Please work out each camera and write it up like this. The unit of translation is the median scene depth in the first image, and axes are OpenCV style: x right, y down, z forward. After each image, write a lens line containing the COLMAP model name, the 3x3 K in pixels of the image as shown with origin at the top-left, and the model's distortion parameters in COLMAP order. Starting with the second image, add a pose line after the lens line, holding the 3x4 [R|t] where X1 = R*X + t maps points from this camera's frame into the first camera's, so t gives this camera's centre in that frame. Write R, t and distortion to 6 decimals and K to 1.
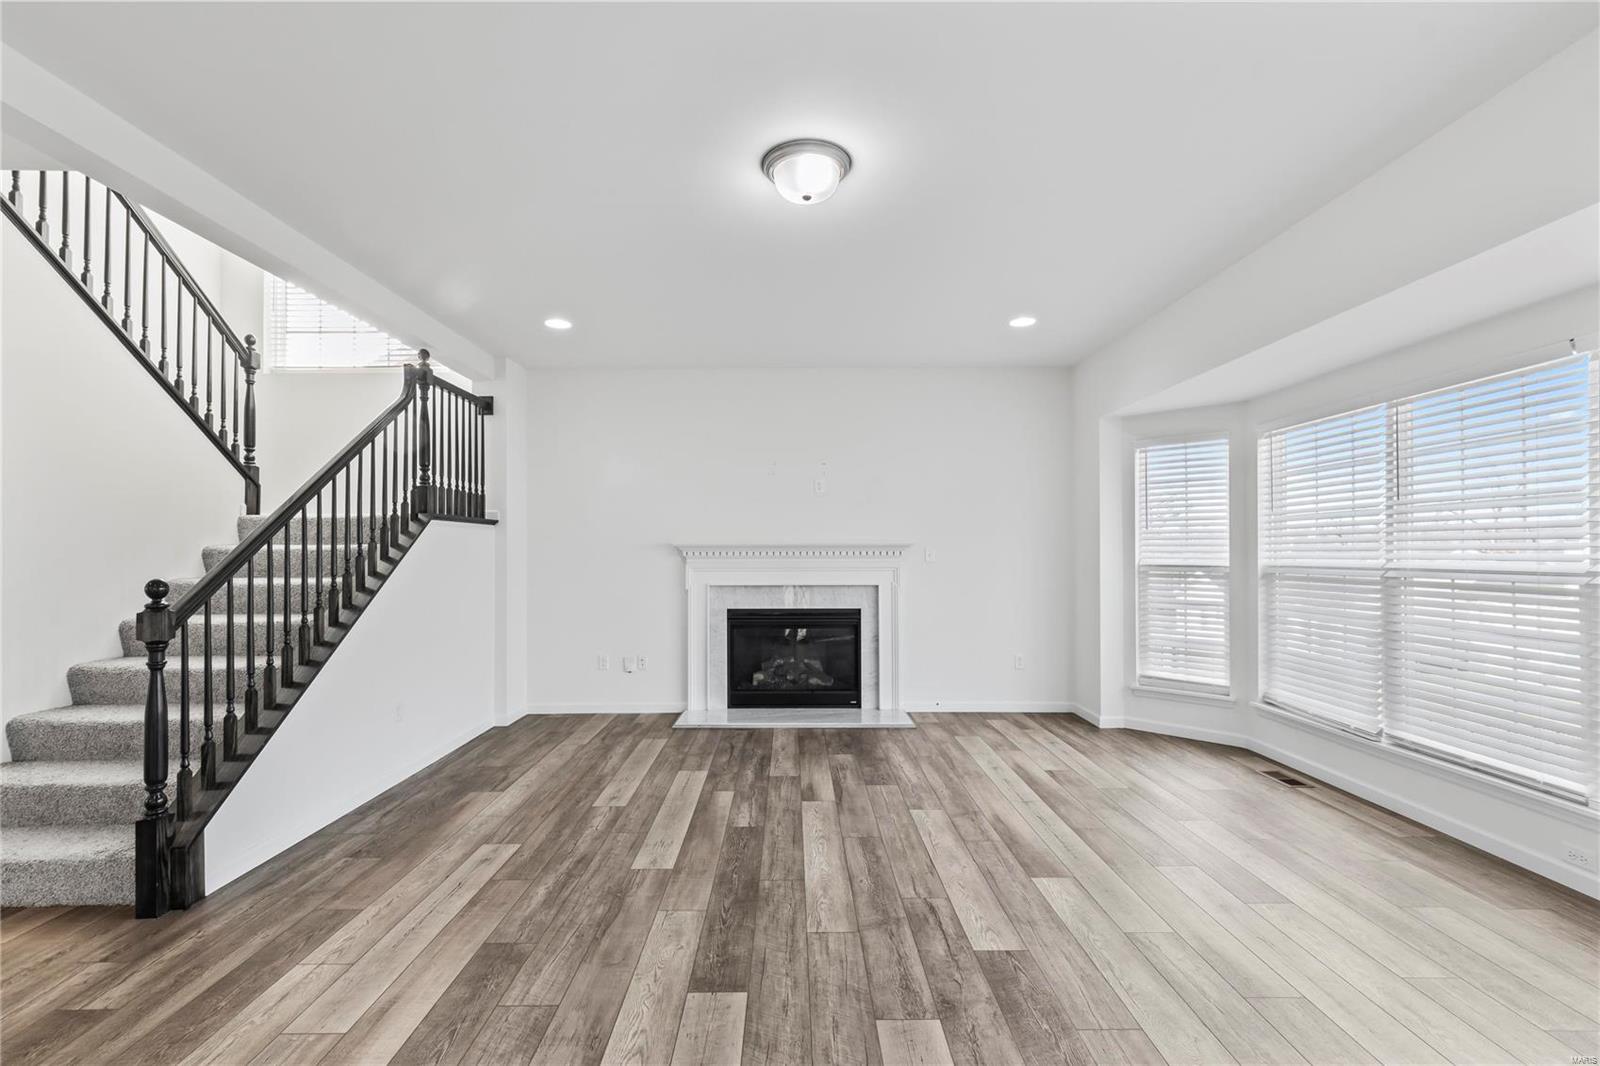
lens RADIAL K [[712.1, 0, 797.4], [0, 712.1, 544.4], [0, 0, 1]] dist [0.000335, -0.000389]
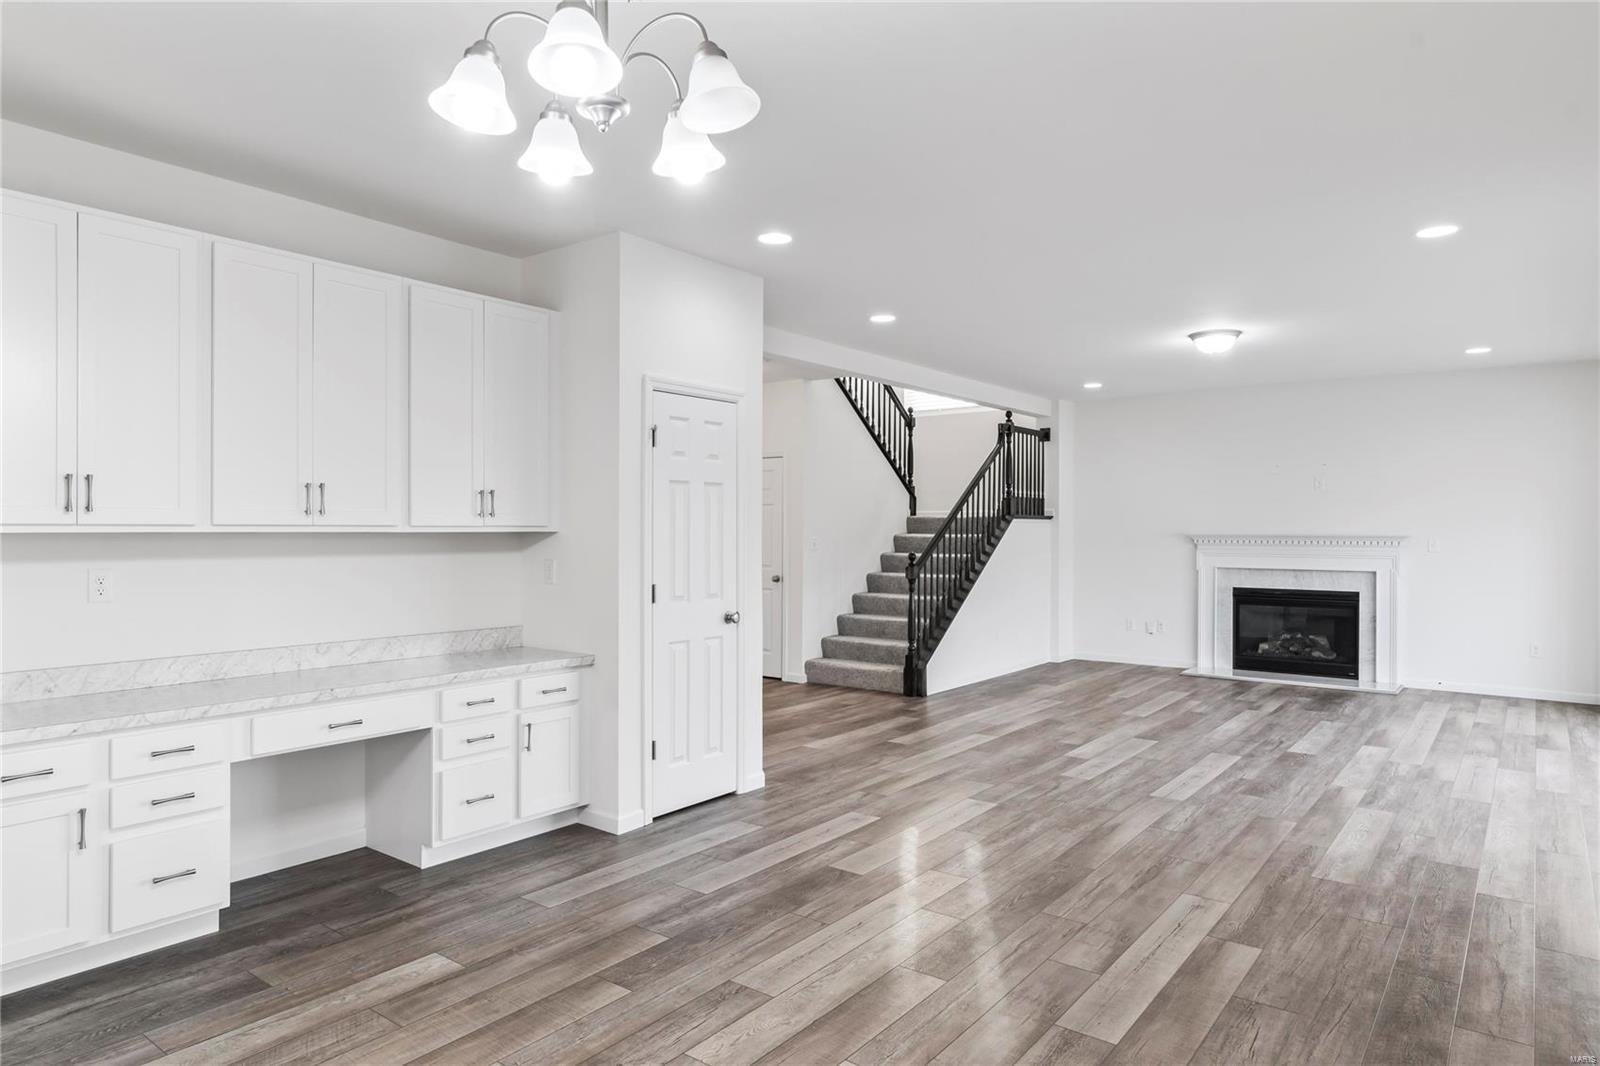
lens RADIAL K [[935.5, 0, 800.0], [0, 935.5, 533.0], [0, 0, 1]] dist [-0.002110, -0.000215]
pose [[0.788086, 0.007684, -0.615517, 0.373119], [0.001807, 0.999889, 0.014795, -0.033423], [0.615562, -0.012772, 0.787985, -0.882609]]
